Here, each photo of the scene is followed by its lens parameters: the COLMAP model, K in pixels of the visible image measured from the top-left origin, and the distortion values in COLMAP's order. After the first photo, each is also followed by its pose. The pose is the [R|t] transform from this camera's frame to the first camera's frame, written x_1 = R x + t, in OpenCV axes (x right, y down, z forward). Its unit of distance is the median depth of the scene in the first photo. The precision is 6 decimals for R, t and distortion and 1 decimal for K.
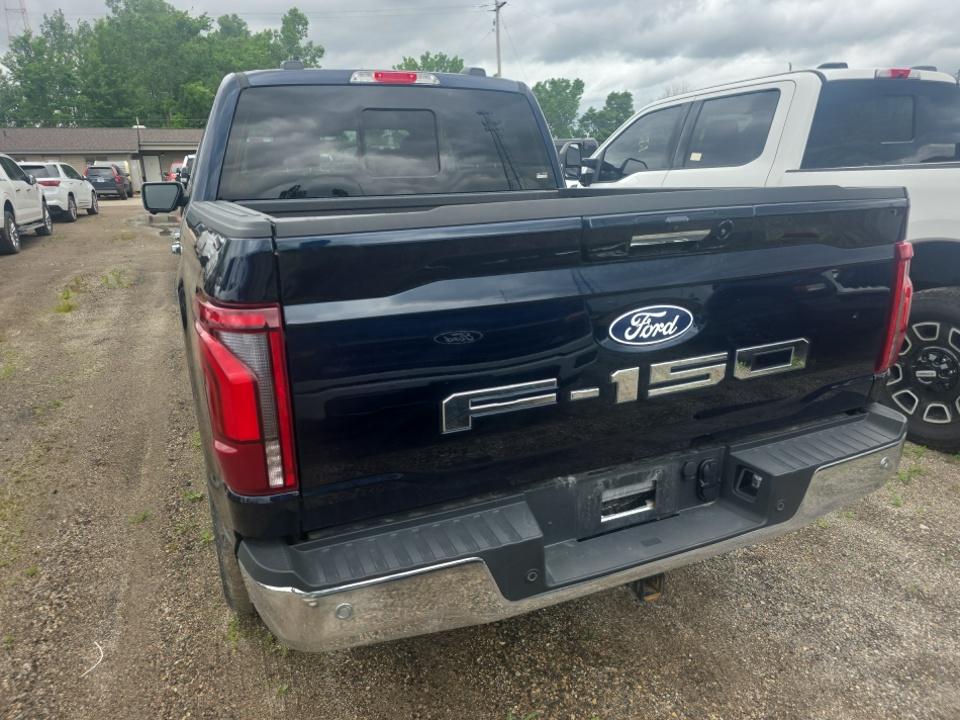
lens RADIAL K [[642.1, 0, 466.1], [0, 642.1, 368.5], [0, 0, 1]] dist [0.057867, -0.047340]
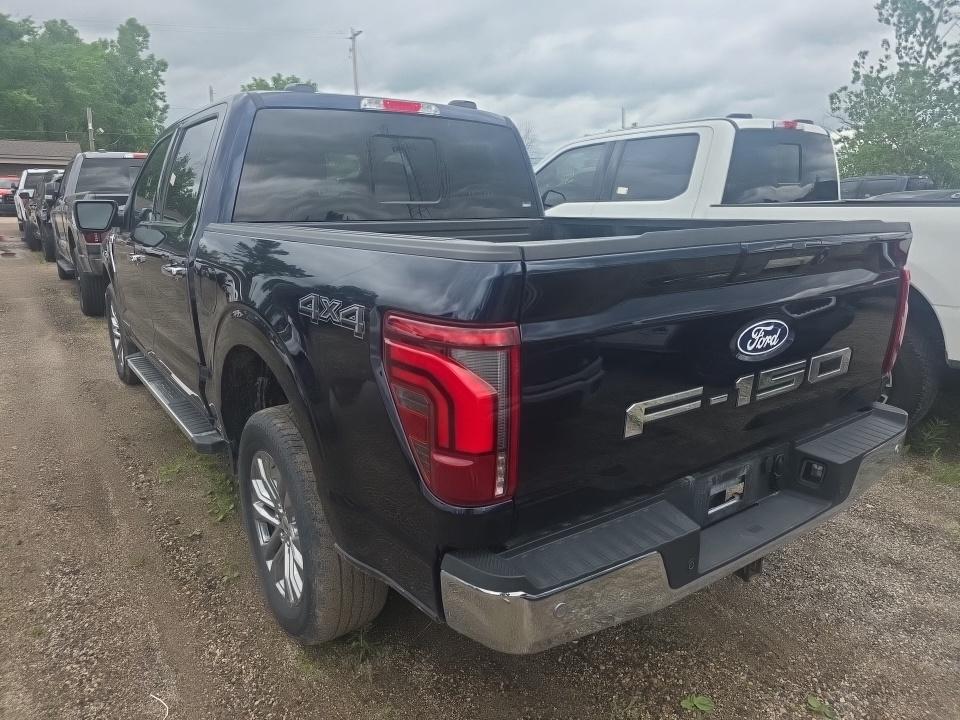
lens RADIAL K [[637.4, 0, 466.2], [0, 637.4, 375.4], [0, 0, 1]] dist [0.056054, -0.044936]
pose [[0.976825, -0.032302, 0.211587, -0.229352], [0.037737, 0.999052, -0.021700, 0.002504], [-0.210685, 0.029182, 0.977118, -0.003539]]
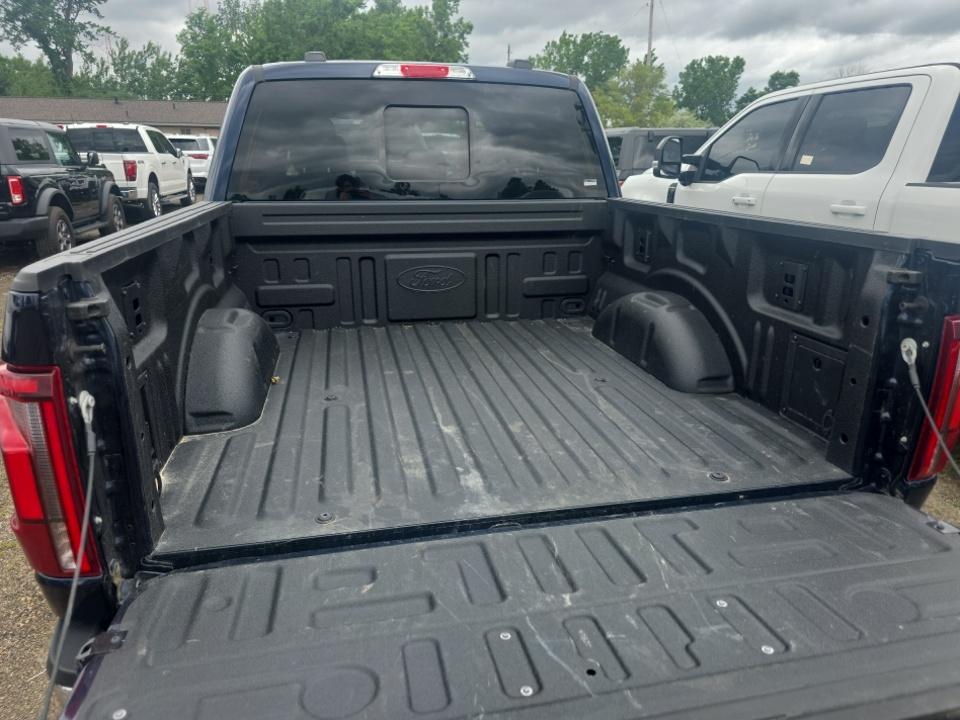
lens RADIAL K [[645.5, 0, 481.4], [0, 645.5, 376.8], [0, 0, 1]] dist [0.041601, -0.031352]
pose [[0.982437, 0.088409, -0.164323, 0.151265], [-0.082031, 0.995603, 0.045222, -0.066295], [0.167598, -0.030948, 0.985370, 0.096842]]
